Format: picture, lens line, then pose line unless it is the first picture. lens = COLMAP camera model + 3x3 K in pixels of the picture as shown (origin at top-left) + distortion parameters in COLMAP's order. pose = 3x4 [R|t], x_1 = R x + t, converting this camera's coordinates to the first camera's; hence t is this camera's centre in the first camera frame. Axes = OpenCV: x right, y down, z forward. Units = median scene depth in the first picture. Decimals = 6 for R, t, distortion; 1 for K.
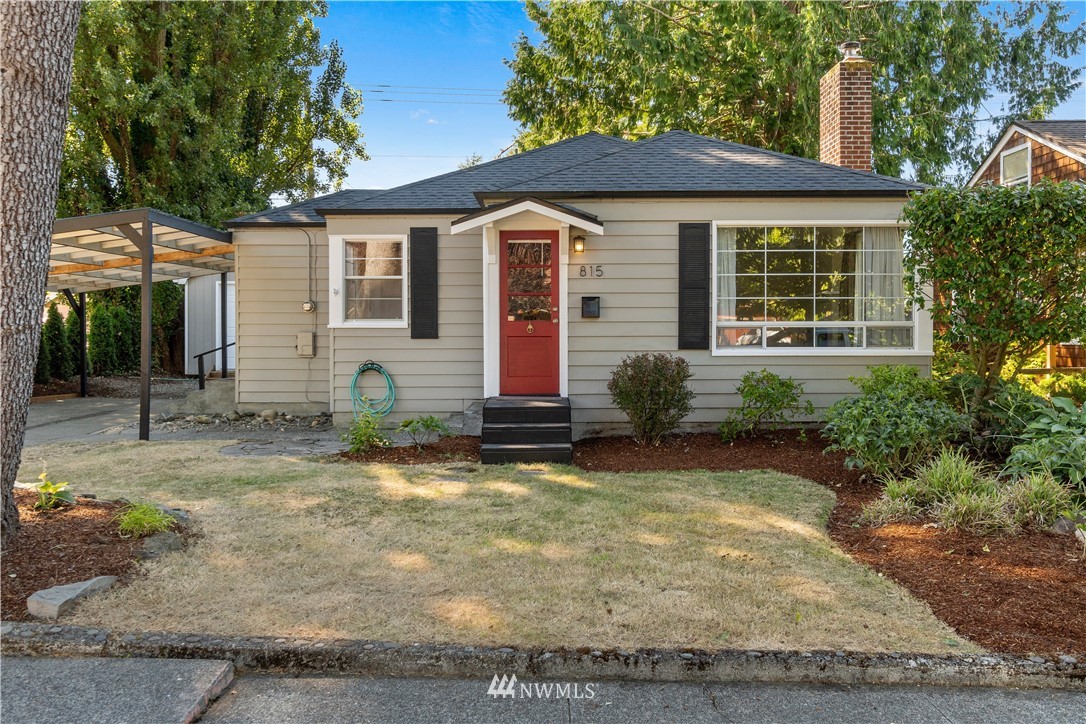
lens RADIAL K [[843.0, 0, 543.0], [0, 843.0, 362.0], [0, 0, 1]] dist [-0.001695, 0.006696]
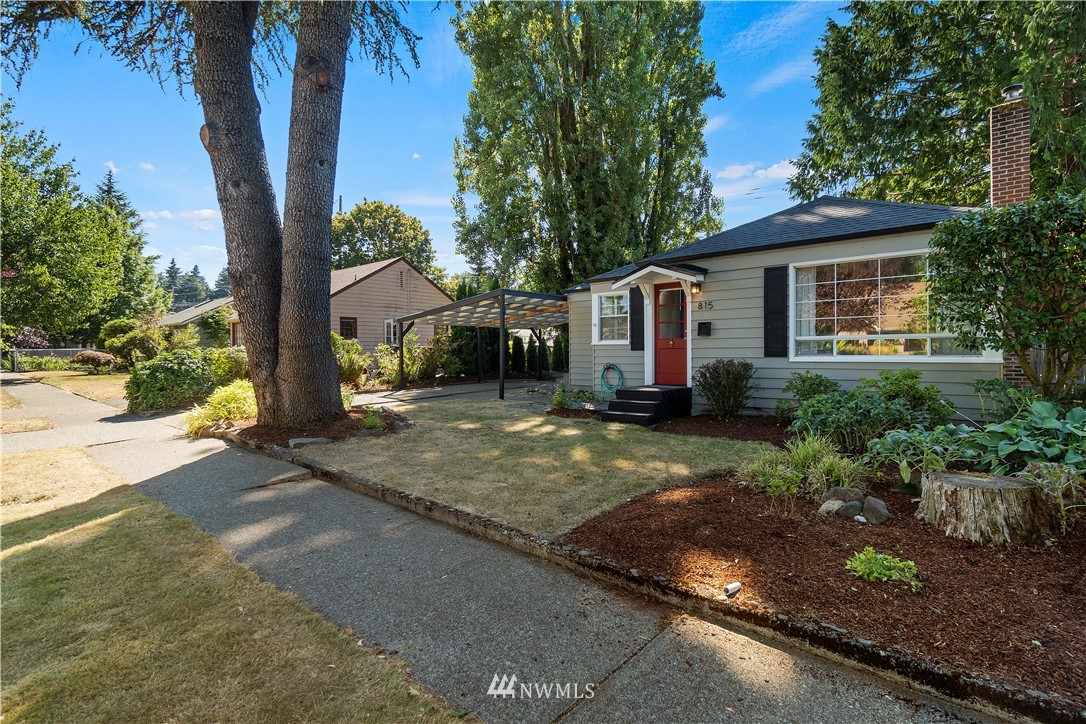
lens RADIAL K [[522.6, 0, 543.0], [0, 522.6, 362.0], [0, 0, 1]] dist [0.001120, 0.000171]
pose [[0.757767, 0.010007, -0.652449, 0.453072], [-0.019009, 0.999797, -0.006743, 0.006455], [0.652249, 0.017512, 0.757803, 0.090478]]
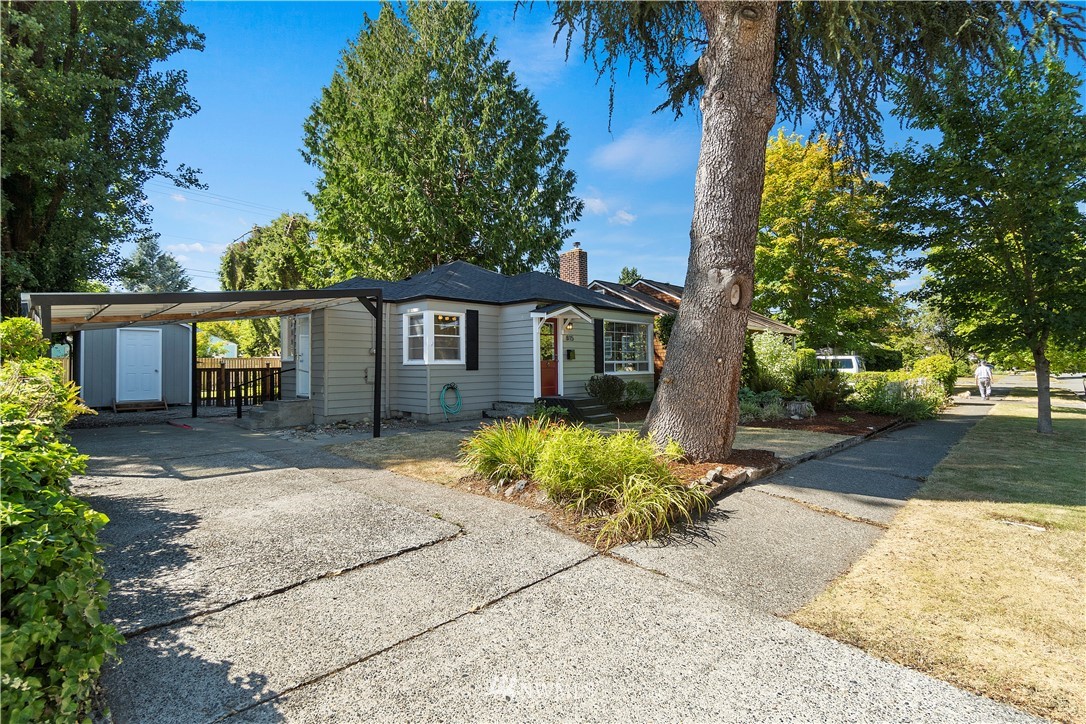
lens RADIAL K [[522.6, 0, 543.0], [0, 522.6, 362.0], [0, 0, 1]] dist [0.001120, 0.000171]
pose [[0.686142, 0.001449, 0.727466, -0.981945], [0.036867, 0.998644, -0.036762, 0.002373], [-0.726532, 0.052044, 0.685158, 0.119703]]
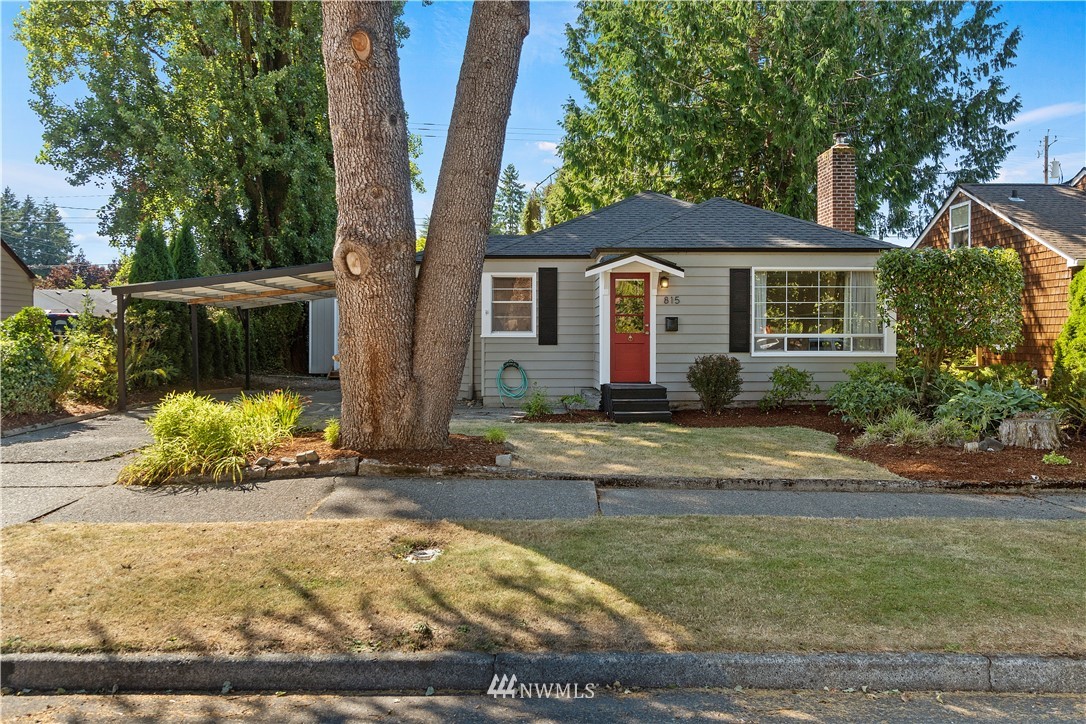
lens RADIAL K [[848.0, 0, 543.0], [0, 848.0, 362.0], [0, 0, 1]] dist [-0.003184, -0.006681]
pose [[0.999650, 0.001626, 0.026403, -0.212312], [-0.001388, 0.999958, -0.009027, 0.016604], [-0.026417, 0.008987, 0.999611, -0.505599]]
